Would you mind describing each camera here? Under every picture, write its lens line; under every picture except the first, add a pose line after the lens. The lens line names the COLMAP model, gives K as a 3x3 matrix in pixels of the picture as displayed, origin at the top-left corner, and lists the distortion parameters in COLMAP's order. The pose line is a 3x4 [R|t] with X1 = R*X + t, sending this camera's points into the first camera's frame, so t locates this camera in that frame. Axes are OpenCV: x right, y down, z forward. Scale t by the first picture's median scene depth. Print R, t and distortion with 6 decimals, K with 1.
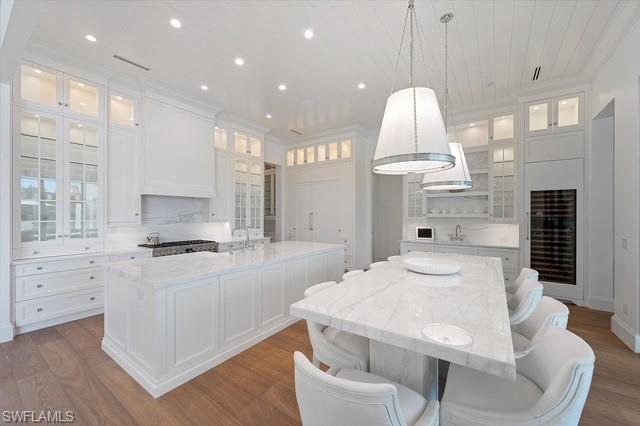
lens RADIAL K [[251.6, 0, 320.7], [0, 251.6, 210.9], [0, 0, 1]] dist [-0.000111, -0.000097]
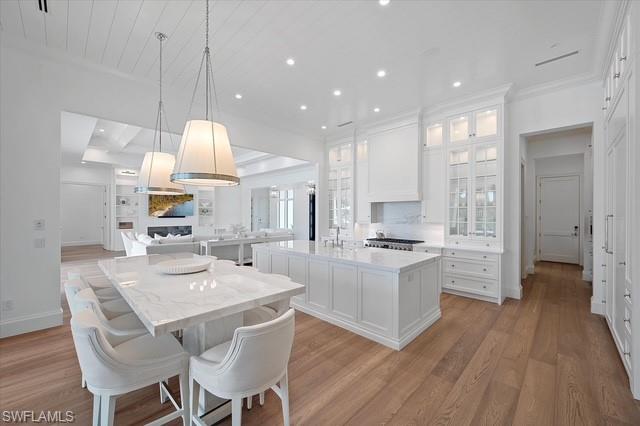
lens RADIAL K [[251.6, 0, 320.6], [0, 251.6, 215.9], [0, 0, 1]] dist [-0.000111, -0.000097]
pose [[-0.149177, 0.001026, -0.988810, 0.635640], [0.012631, 0.999920, -0.000868, 0.007401], [0.988730, -0.012619, -0.149178, 0.772749]]
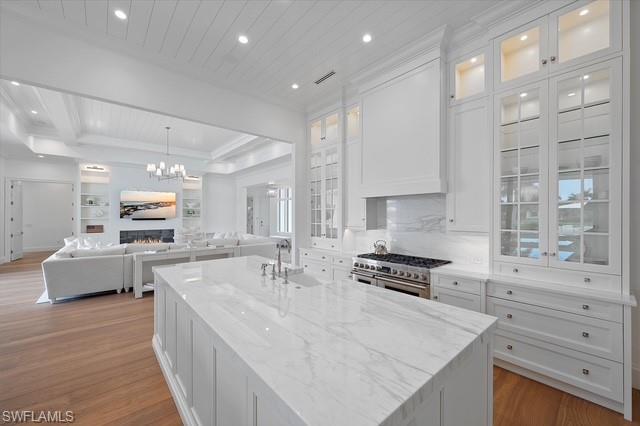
lens RADIAL K [[251.6, 0, 319.9], [0, 251.6, 216.0], [0, 0, 1]] dist [-0.000111, -0.000097]
pose [[-0.241094, -0.002999, -0.970497, 0.205281], [0.013346, 0.999890, -0.006405, 0.004139], [0.970410, -0.014496, -0.241027, 0.880892]]
